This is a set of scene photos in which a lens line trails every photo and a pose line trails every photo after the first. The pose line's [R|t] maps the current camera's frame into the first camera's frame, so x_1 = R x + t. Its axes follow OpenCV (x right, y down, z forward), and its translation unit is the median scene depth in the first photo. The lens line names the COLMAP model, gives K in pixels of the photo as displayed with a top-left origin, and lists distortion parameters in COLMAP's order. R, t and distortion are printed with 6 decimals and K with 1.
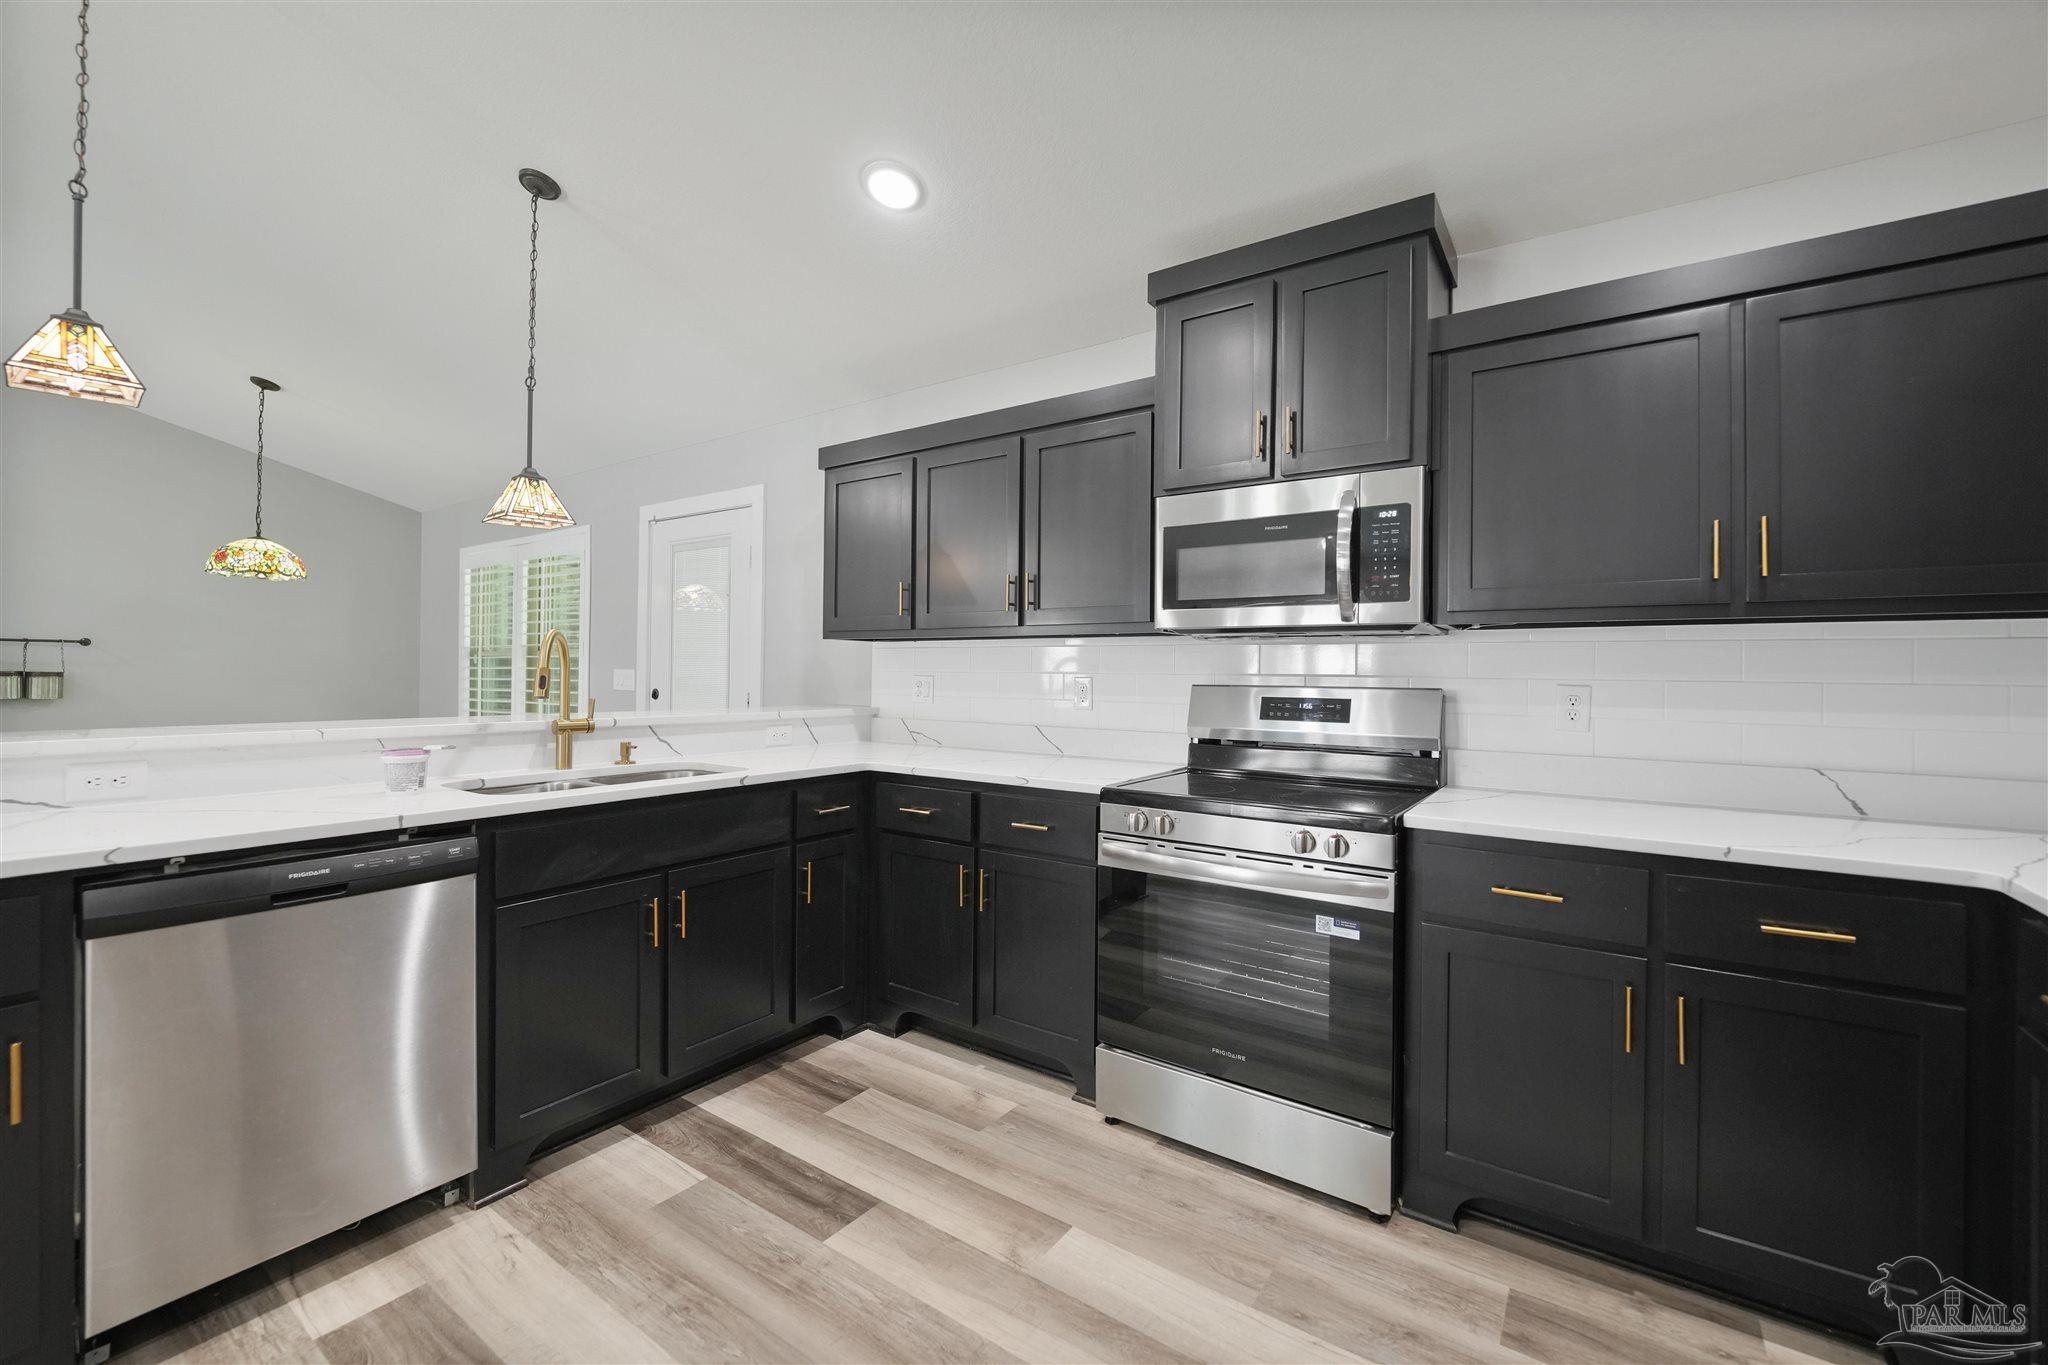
lens RADIAL K [[838.2, 0, 1029.1], [0, 838.2, 670.3], [0, 0, 1]] dist [-0.010584, -0.000307]
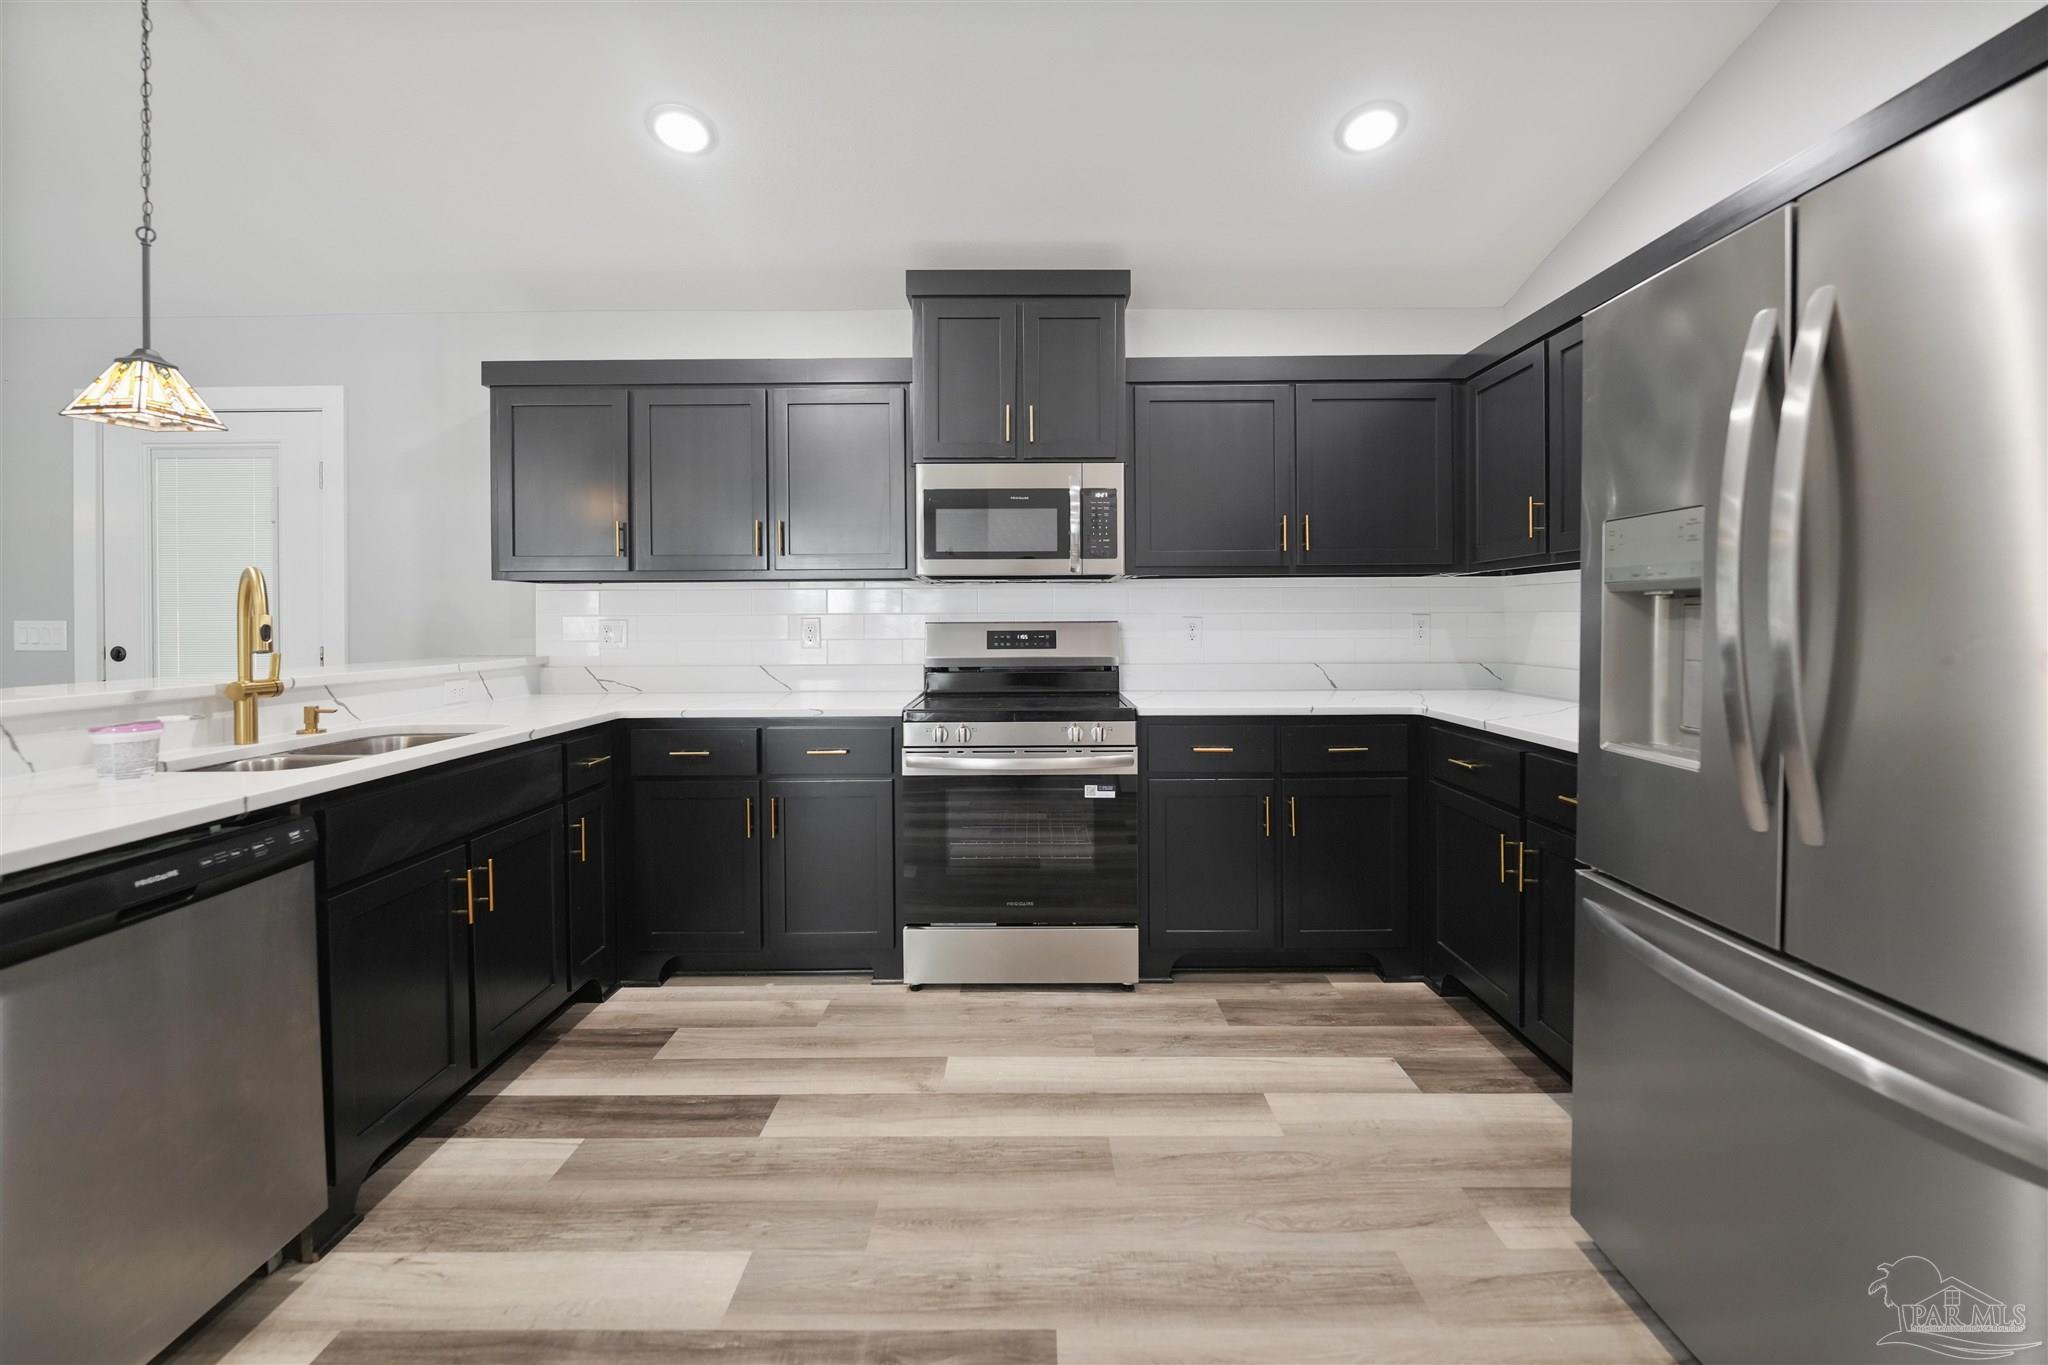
lens RADIAL K [[854.9, 0, 1028.5], [0, 854.9, 624.3], [0, 0, 1]] dist [-0.008595, -0.000535]
pose [[0.820511, -0.020107, 0.571277, -0.452915], [0.012729, 0.999776, 0.016906, 0.001502], [-0.571489, -0.006600, 0.820583, -0.086567]]
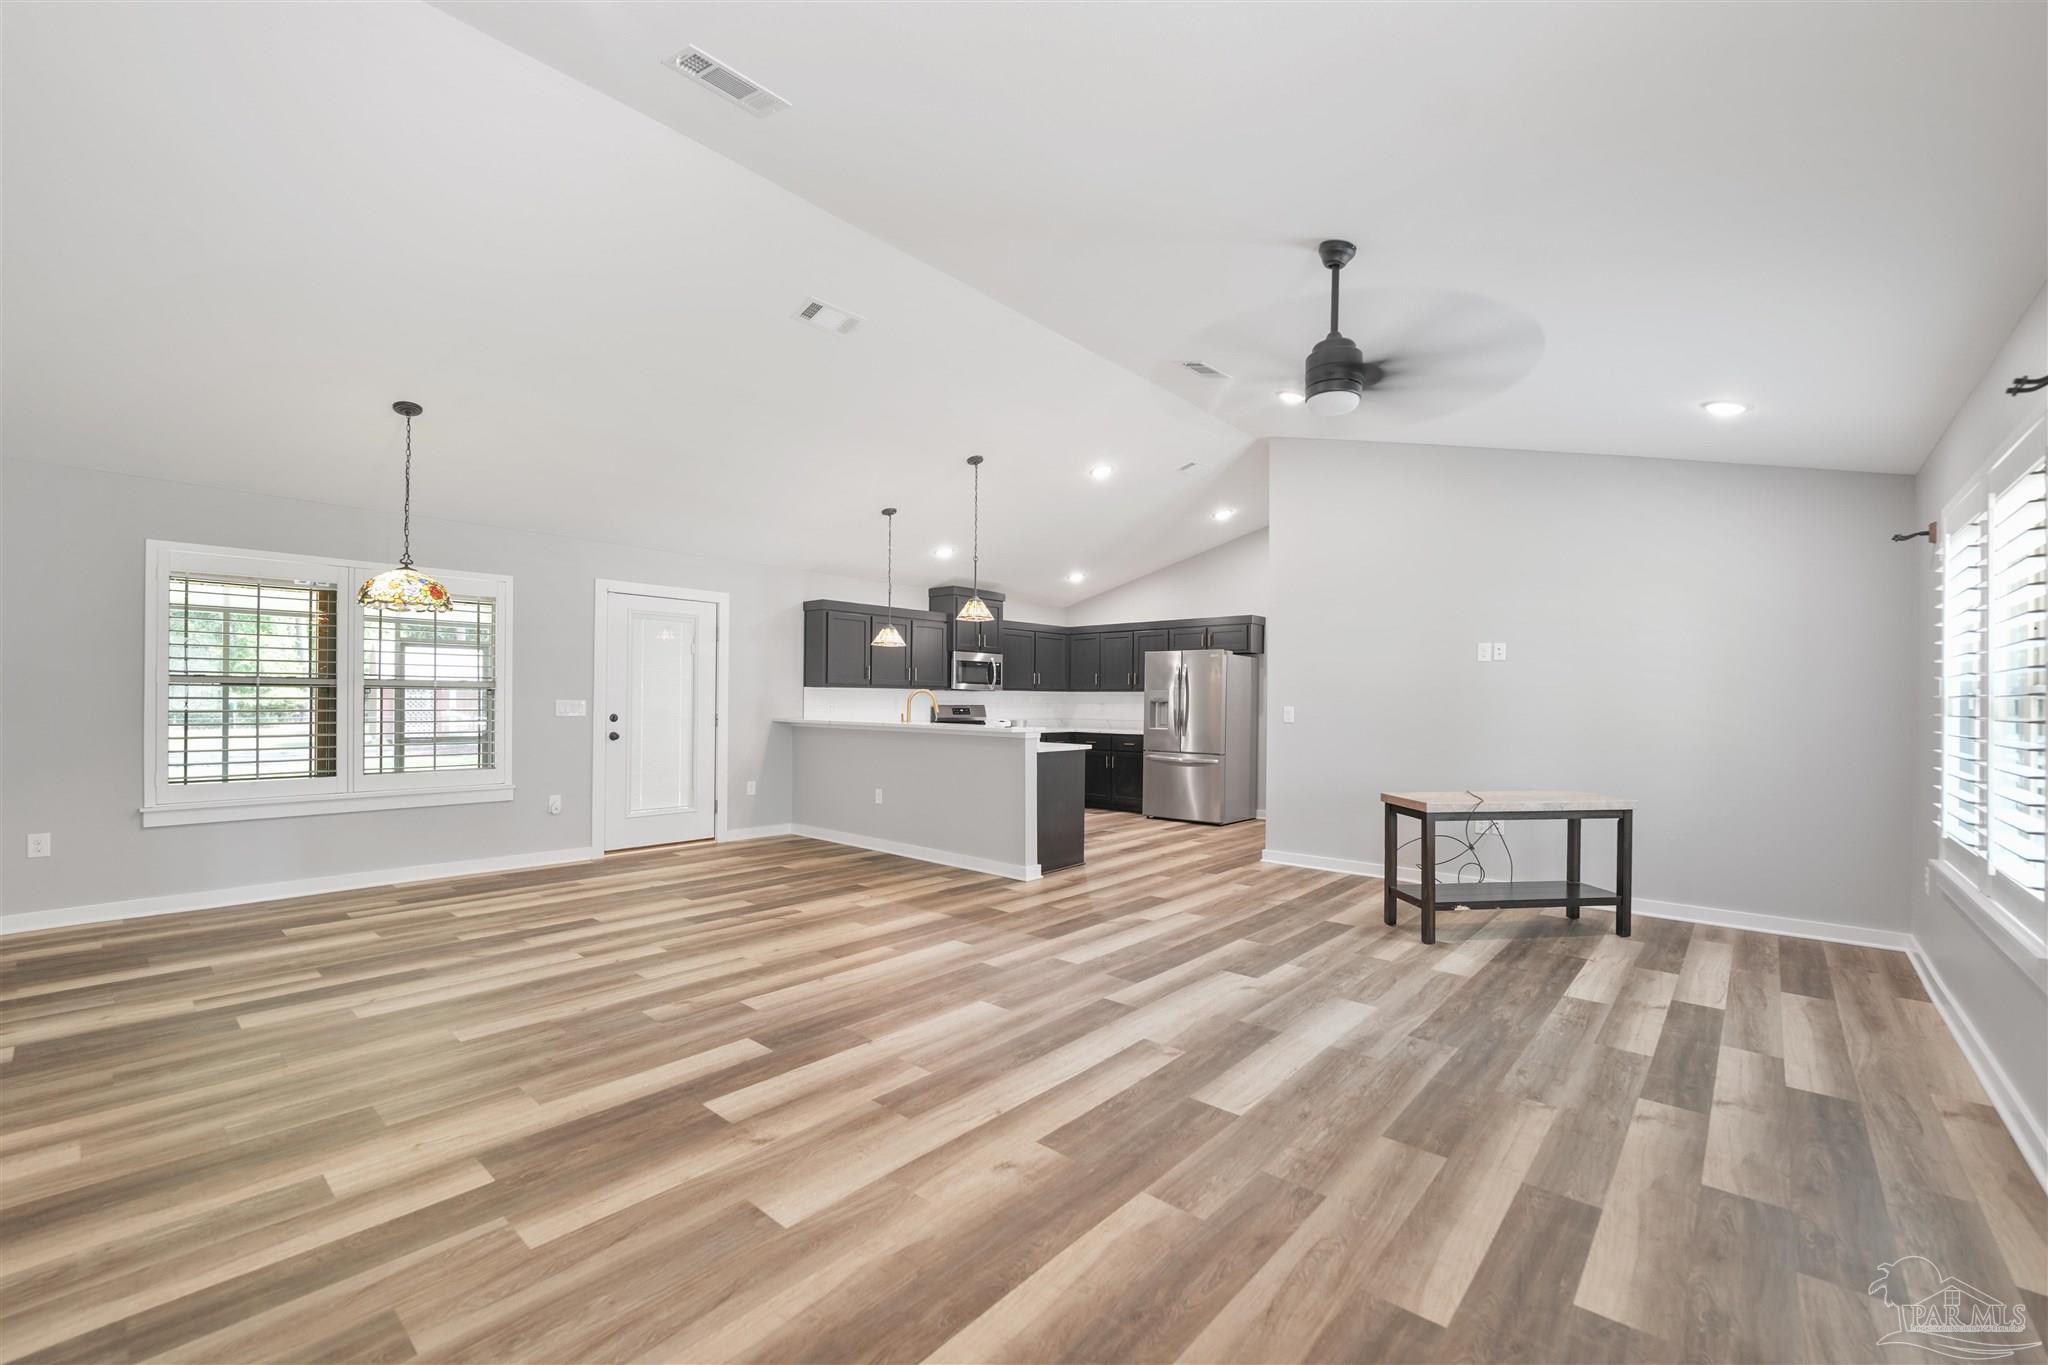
lens RADIAL K [[840.8, 0, 1030.2], [0, 840.8, 689.6], [0, 0, 1]] dist [-0.009649, -0.000243]
pose [[0.114505, 0.003125, 0.993418, -3.602391], [-0.011304, 0.999934, -0.001842, -0.048873], [-0.993358, -0.011018, 0.114533, 0.320230]]
